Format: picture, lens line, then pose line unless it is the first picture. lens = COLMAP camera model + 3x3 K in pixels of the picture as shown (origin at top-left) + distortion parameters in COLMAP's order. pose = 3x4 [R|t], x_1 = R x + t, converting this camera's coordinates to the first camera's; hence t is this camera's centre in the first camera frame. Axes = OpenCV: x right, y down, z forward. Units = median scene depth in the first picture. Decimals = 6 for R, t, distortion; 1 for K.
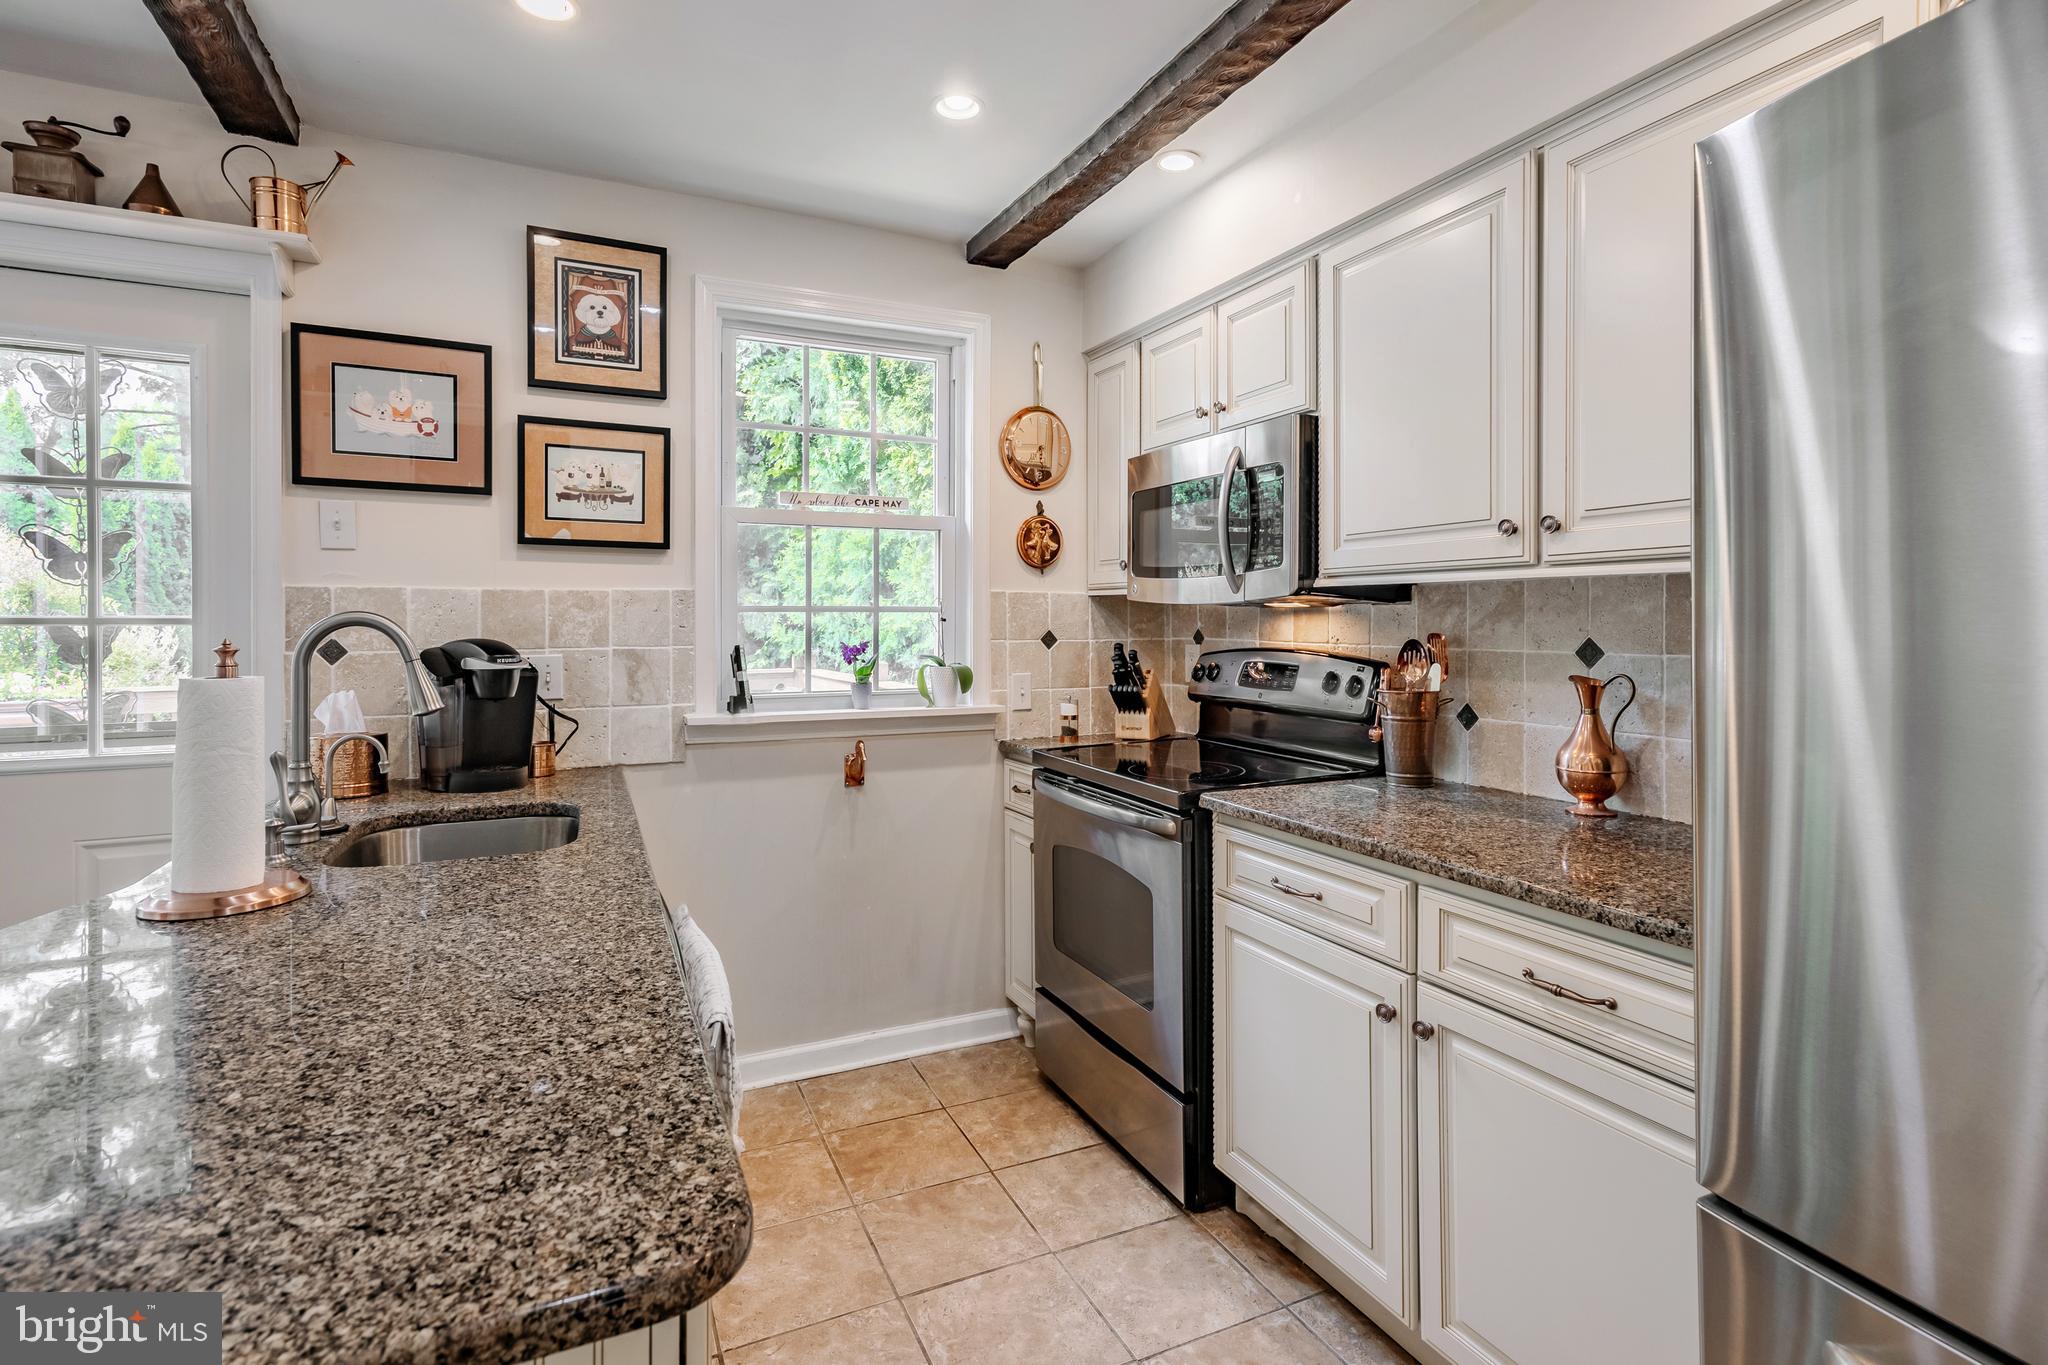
lens RADIAL K [[970.3, 0, 998.7], [0, 970.3, 623.8], [0, 0, 1]] dist [0.015169, 0.000909]
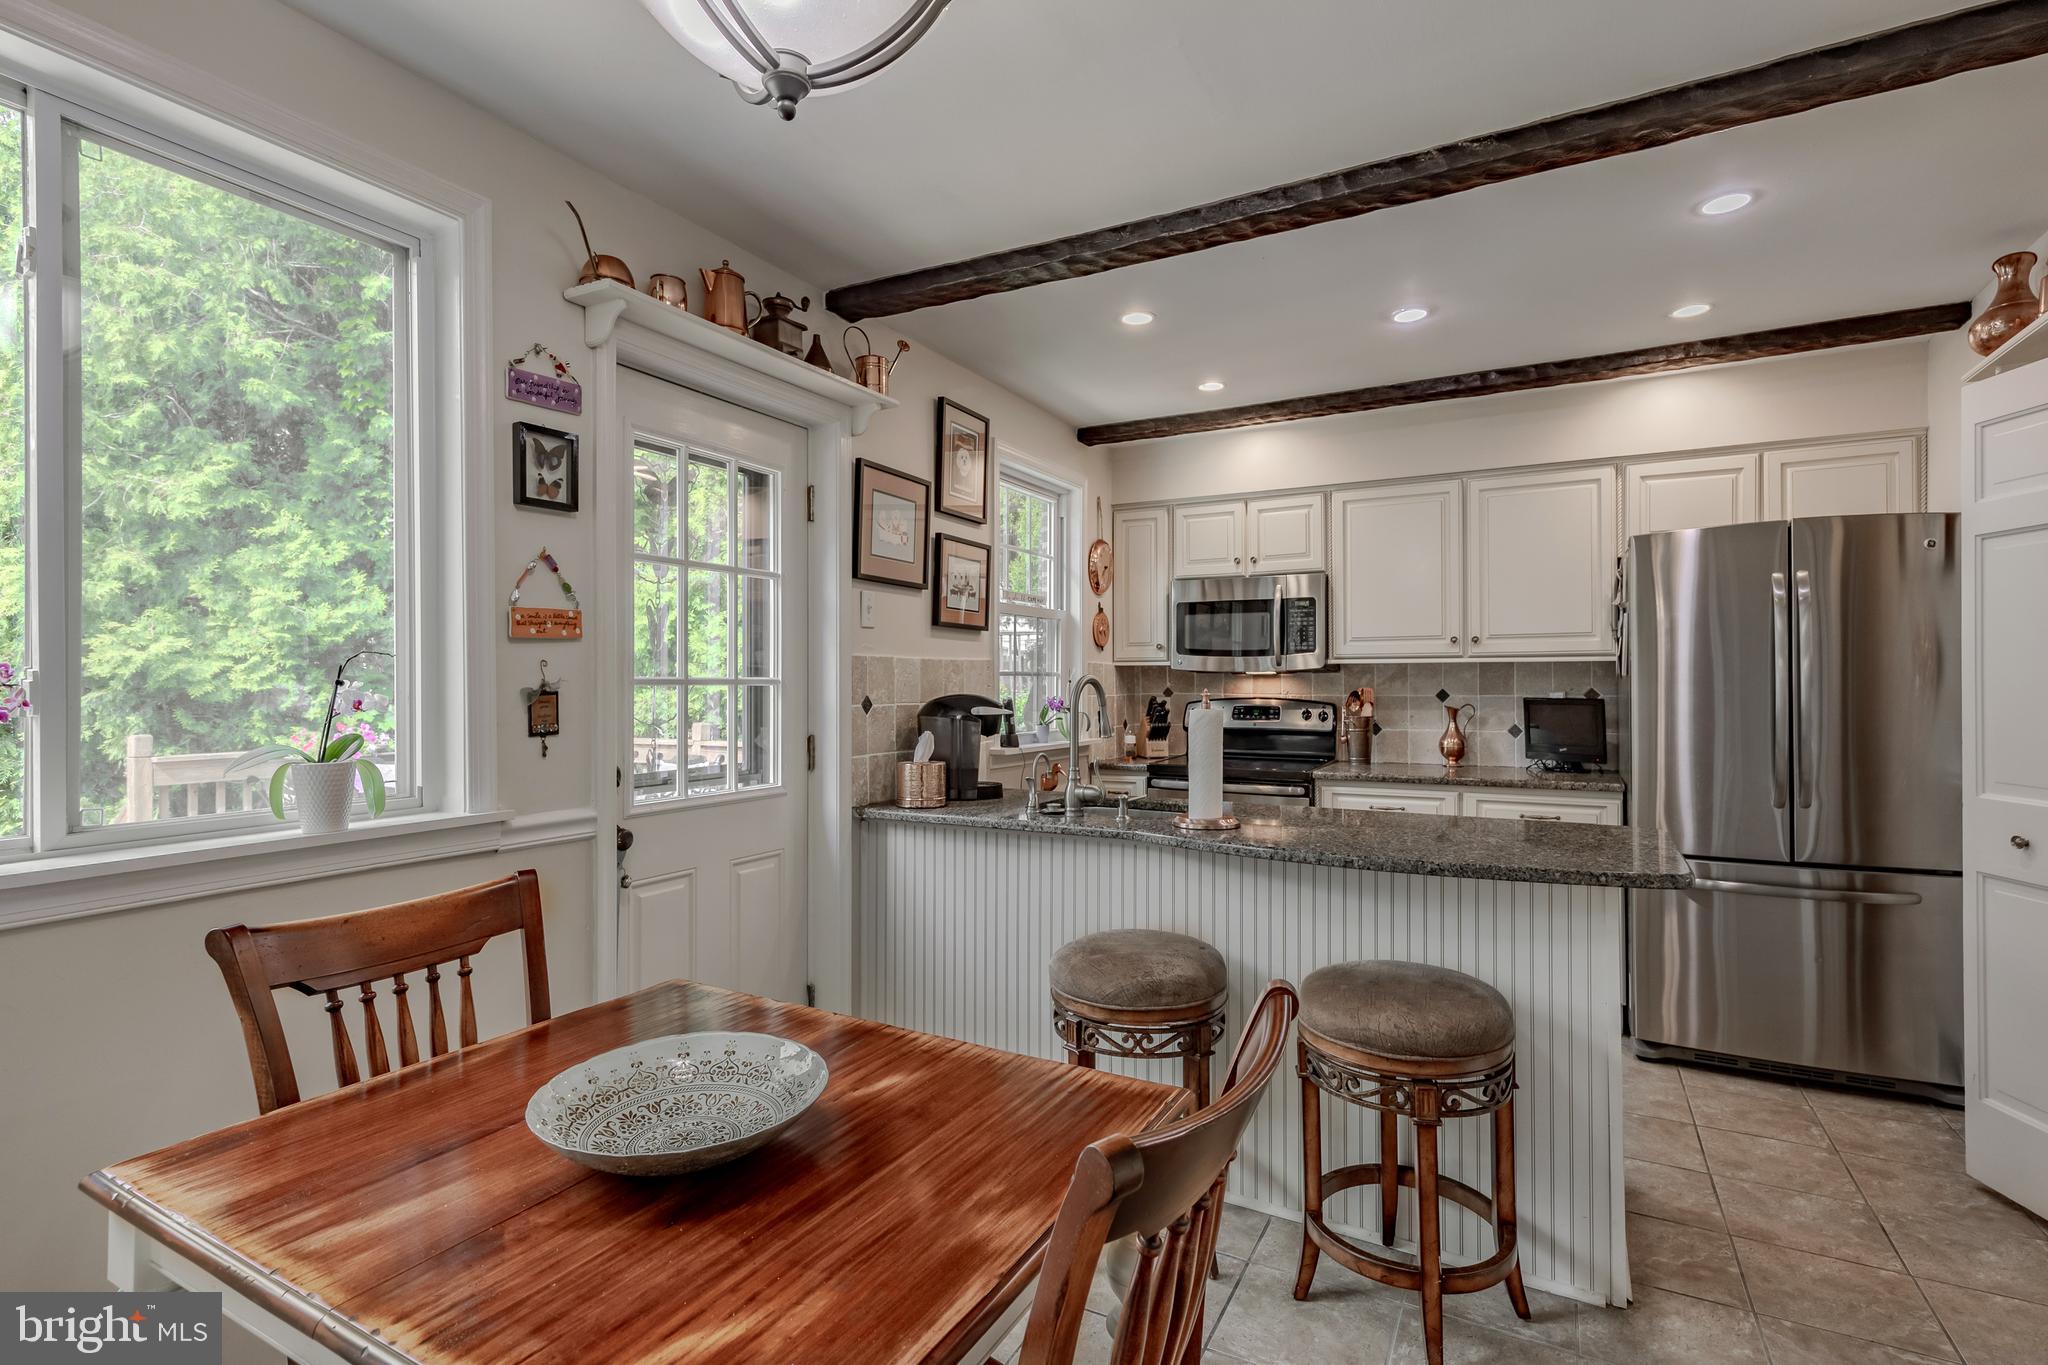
lens RADIAL K [[970.3, 0, 1029.7], [0, 970.3, 673.8], [0, 0, 1]] dist [0.015169, 0.000909]
pose [[0.801432, 0.003328, 0.598076, -1.312465], [0.005347, 0.999905, -0.012728, 0.003202], [-0.598061, 0.013399, 0.801338, -0.187550]]
